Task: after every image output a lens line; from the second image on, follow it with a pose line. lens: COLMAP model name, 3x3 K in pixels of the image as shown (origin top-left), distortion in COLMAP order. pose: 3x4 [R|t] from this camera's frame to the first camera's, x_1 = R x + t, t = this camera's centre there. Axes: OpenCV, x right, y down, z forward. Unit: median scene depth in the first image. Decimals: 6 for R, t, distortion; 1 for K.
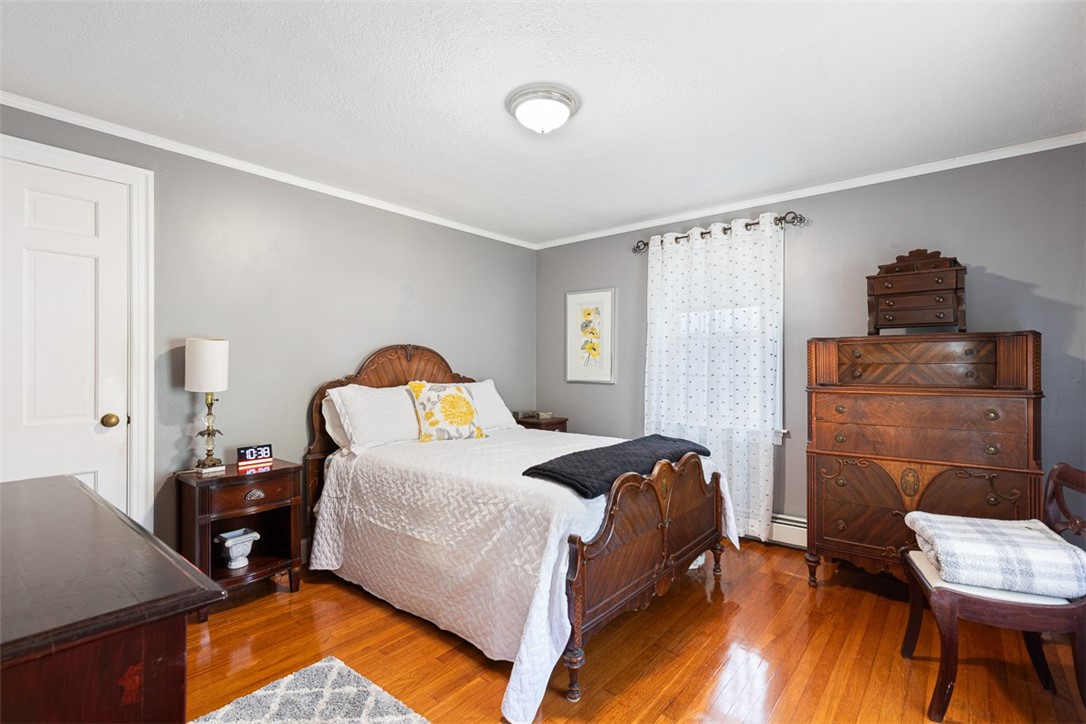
lens RADIAL K [[495.3, 0, 545.9], [0, 495.3, 363.4], [0, 0, 1]] dist [0.000675, -0.000166]
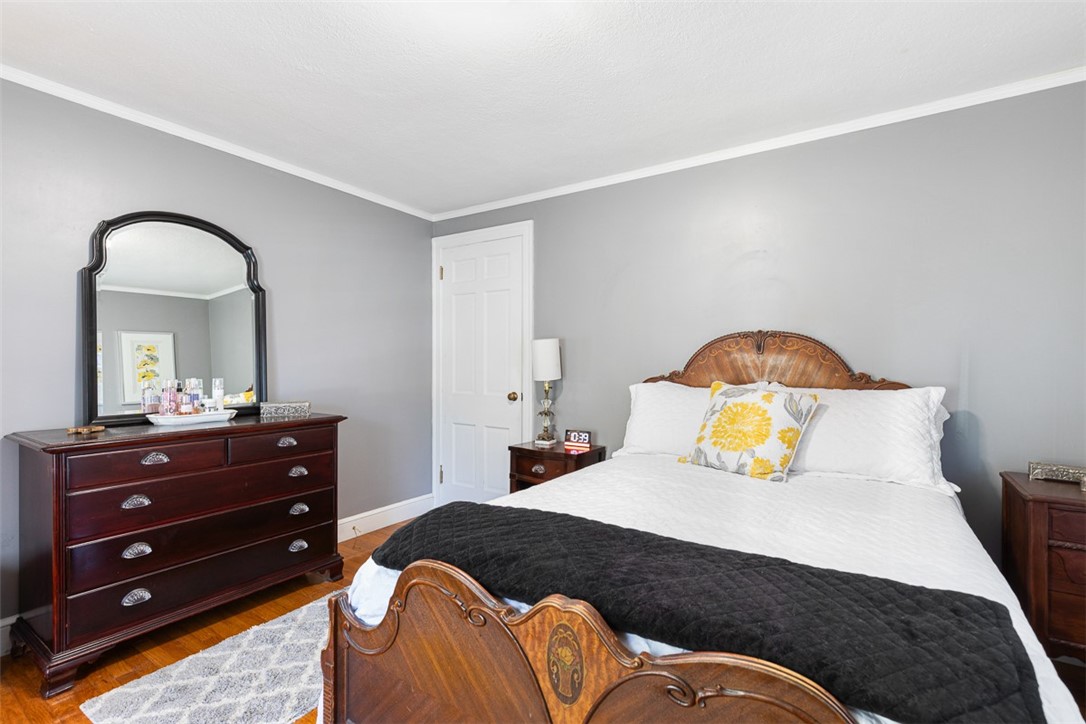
lens RADIAL K [[495.3, 0, 545.9], [0, 495.3, 363.4], [0, 0, 1]] dist [0.000675, -0.000166]
pose [[0.102515, 0.006064, -0.994713, 0.547696], [0.003221, 0.999974, 0.006428, 0.005158], [0.994726, -0.003863, 0.102493, 0.829411]]
